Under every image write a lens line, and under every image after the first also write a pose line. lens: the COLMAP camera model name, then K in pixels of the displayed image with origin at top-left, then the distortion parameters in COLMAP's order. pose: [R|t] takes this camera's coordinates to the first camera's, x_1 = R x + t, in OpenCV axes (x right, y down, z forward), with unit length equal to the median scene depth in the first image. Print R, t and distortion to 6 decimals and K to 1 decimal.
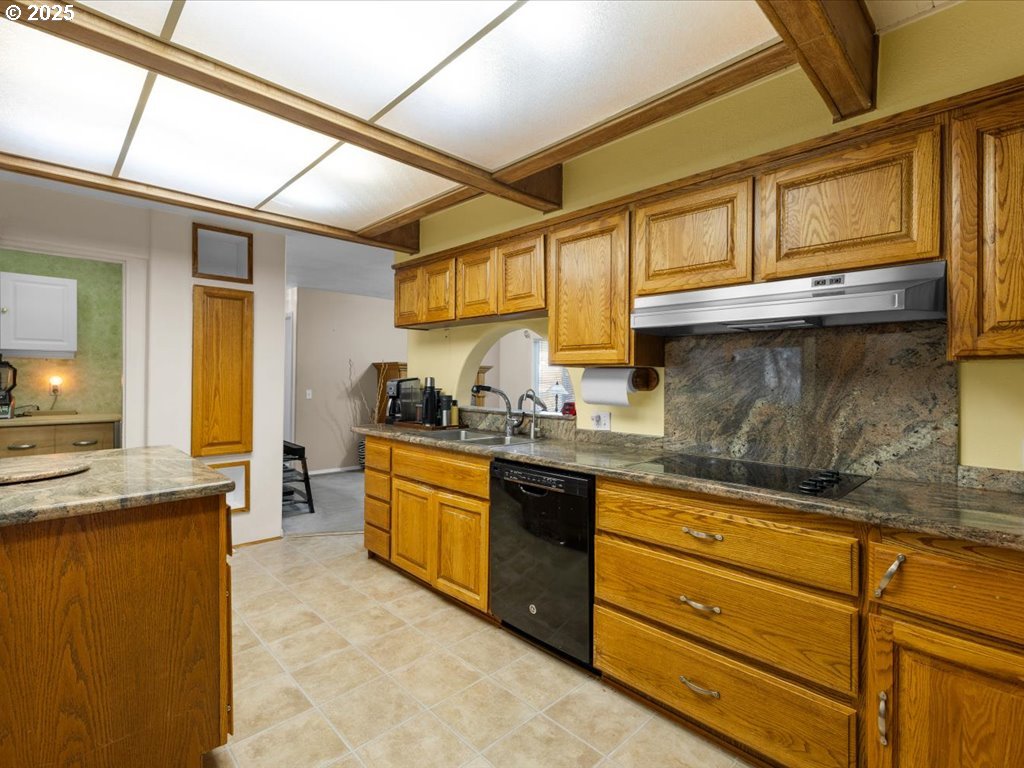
lens RADIAL K [[503.6, 0, 510.0], [0, 503.6, 379.2], [0, 0, 1]] dist [-0.000868, -0.000976]
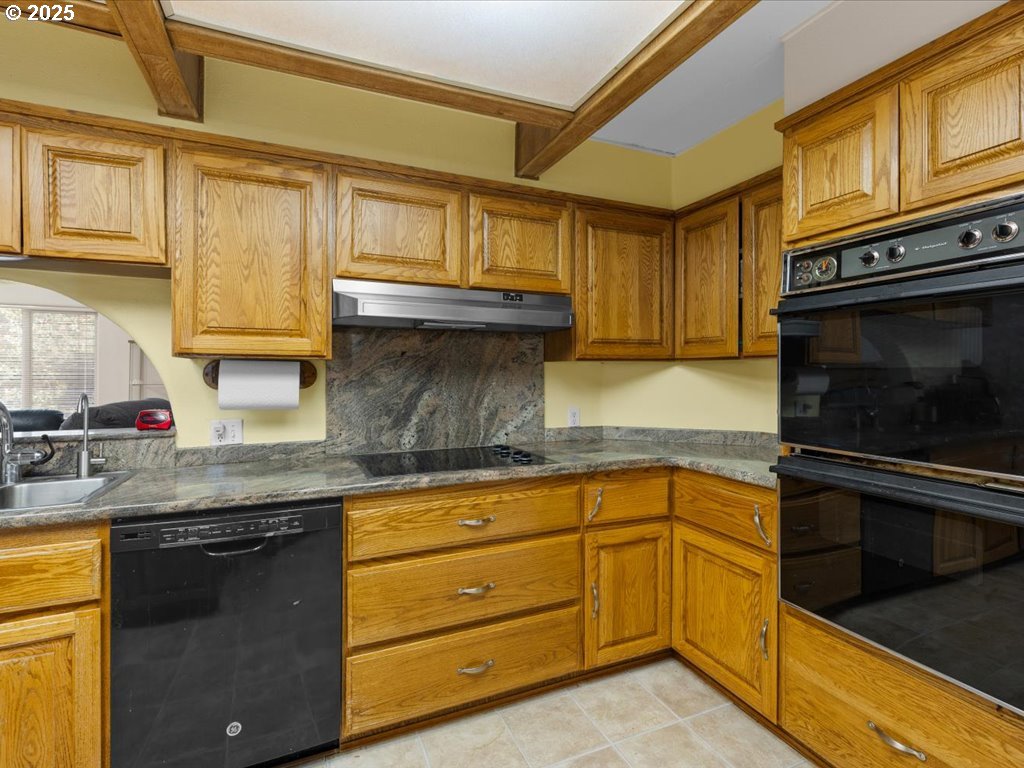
lens RADIAL K [[486.1, 0, 512.7], [0, 486.1, 374.8], [0, 0, 1]] dist [-0.001635, 0.001032]
pose [[0.344007, -0.009772, 0.938916, -0.440918], [0.006468, 0.999947, 0.008038, -0.005181], [-0.938945, 0.003307, 0.344052, 0.467927]]
